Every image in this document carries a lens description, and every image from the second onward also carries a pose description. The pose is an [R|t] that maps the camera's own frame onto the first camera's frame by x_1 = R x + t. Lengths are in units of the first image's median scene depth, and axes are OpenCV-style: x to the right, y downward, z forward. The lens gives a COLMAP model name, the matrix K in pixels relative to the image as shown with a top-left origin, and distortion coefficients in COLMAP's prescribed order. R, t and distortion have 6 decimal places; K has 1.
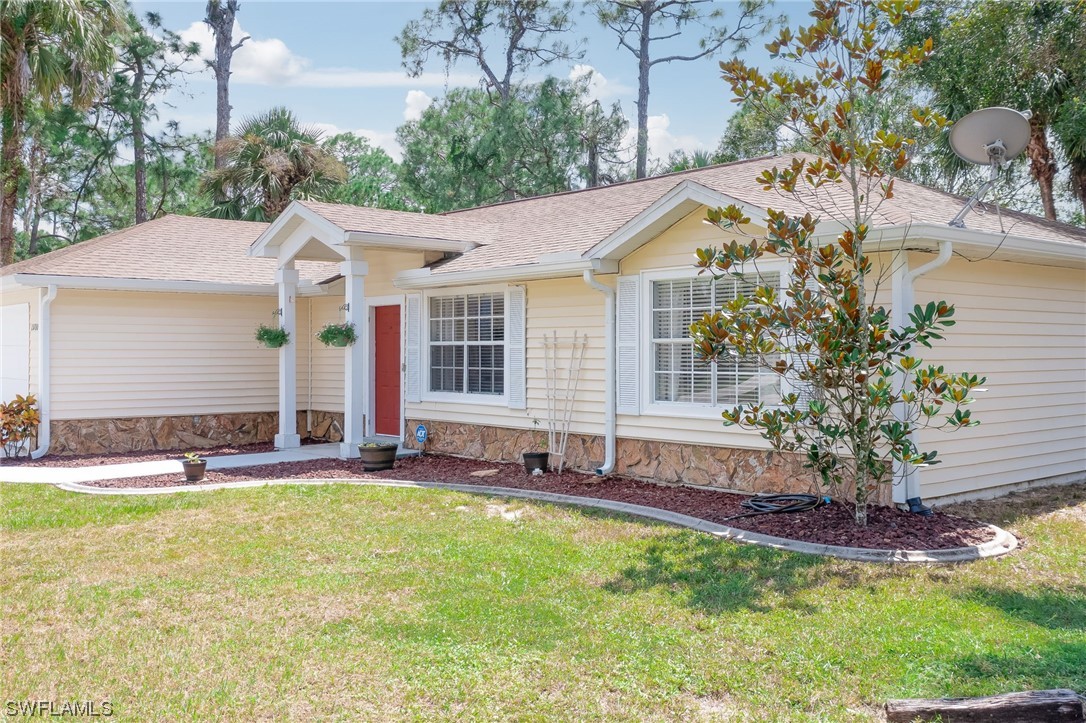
lens RADIAL K [[1039.7, 0, 538.4], [0, 1039.7, 360.3], [0, 0, 1]] dist [-0.009191, 0.000000]
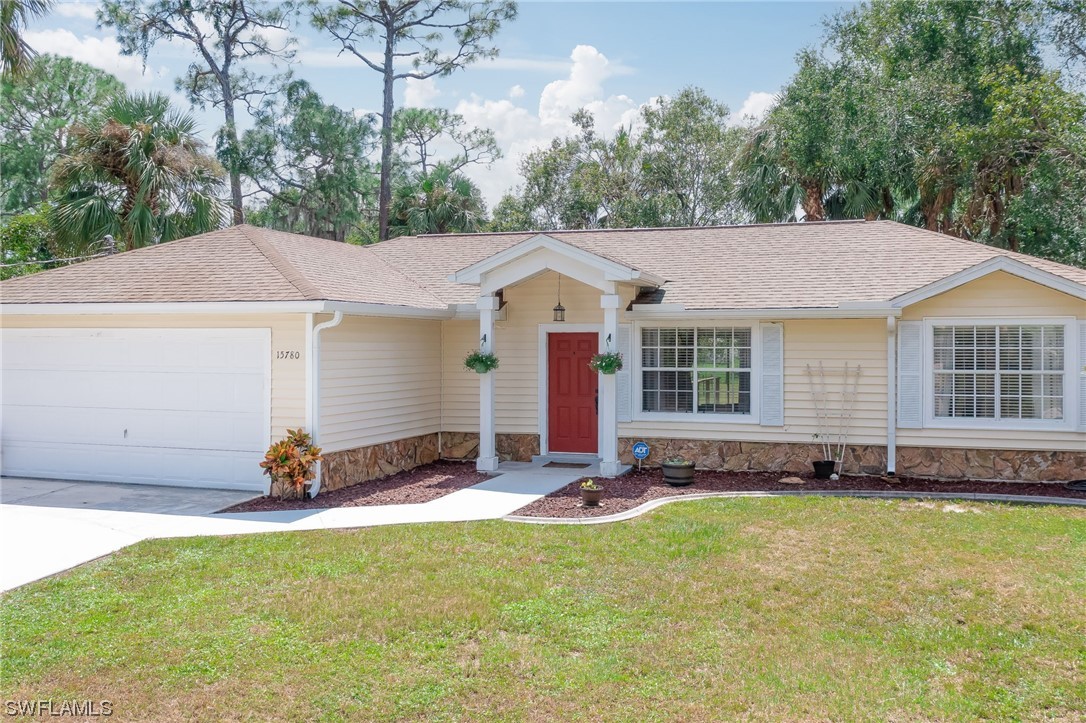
lens RADIAL K [[1039.7, 0, 540.2], [0, 1039.7, 365.5], [0, 0, 1]] dist [-0.009191, 0.000000]
pose [[0.853972, -0.007077, 0.520271, -0.846778], [0.000804, 0.999924, 0.012282, -0.036325], [-0.520319, -0.010070, 0.853913, 0.116218]]
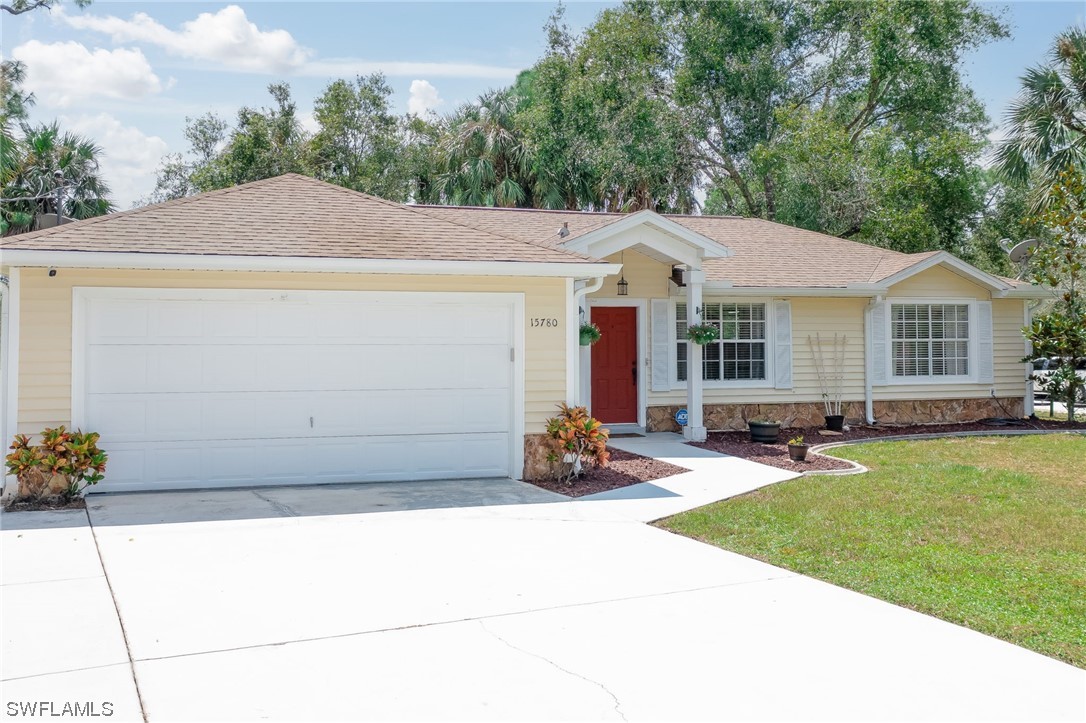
lens RADIAL K [[1039.7, 0, 541.9], [0, 1039.7, 350.4], [0, 0, 1]] dist [-0.009191, 0.000000]
pose [[0.381215, -0.010799, 0.924423, -1.379850], [0.009347, 0.999926, 0.007827, -0.017452], [-0.924439, 0.005657, 0.381287, 0.750323]]
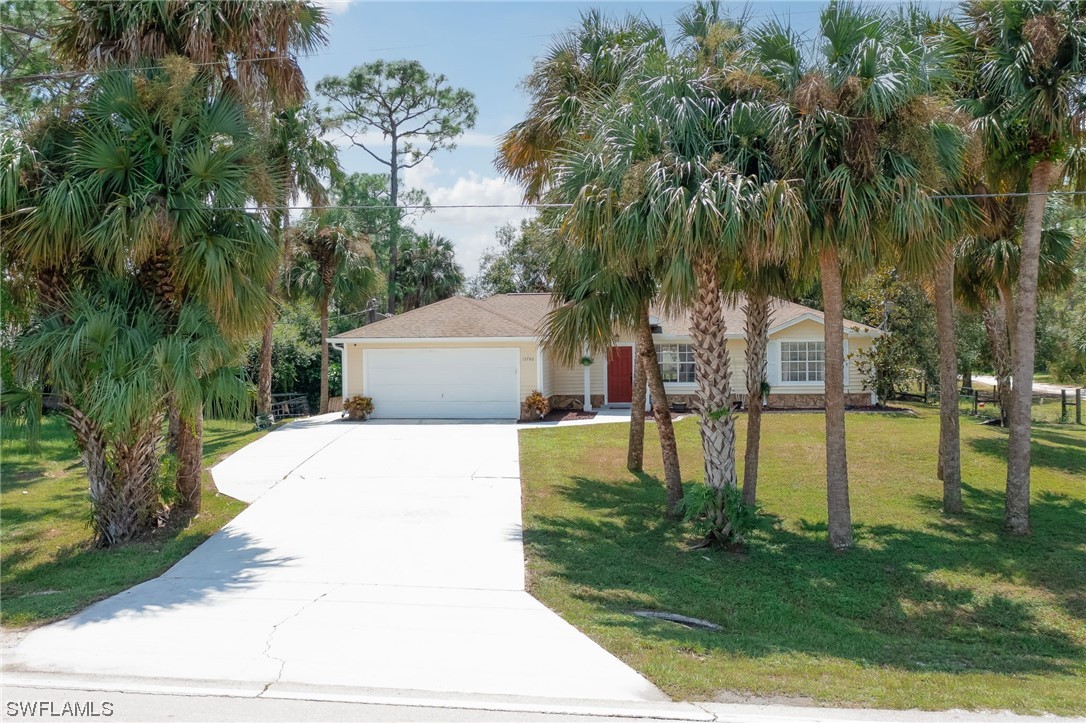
lens RADIAL K [[1039.7, 0, 537.0], [0, 1039.7, 361.4], [0, 0, 1]] dist [-0.009191, 0.000000]
pose [[0.729797, -0.017214, 0.683448, -2.123809], [0.016165, 0.999838, 0.007922, -0.046979], [-0.683473, 0.005267, 0.729957, -0.628659]]
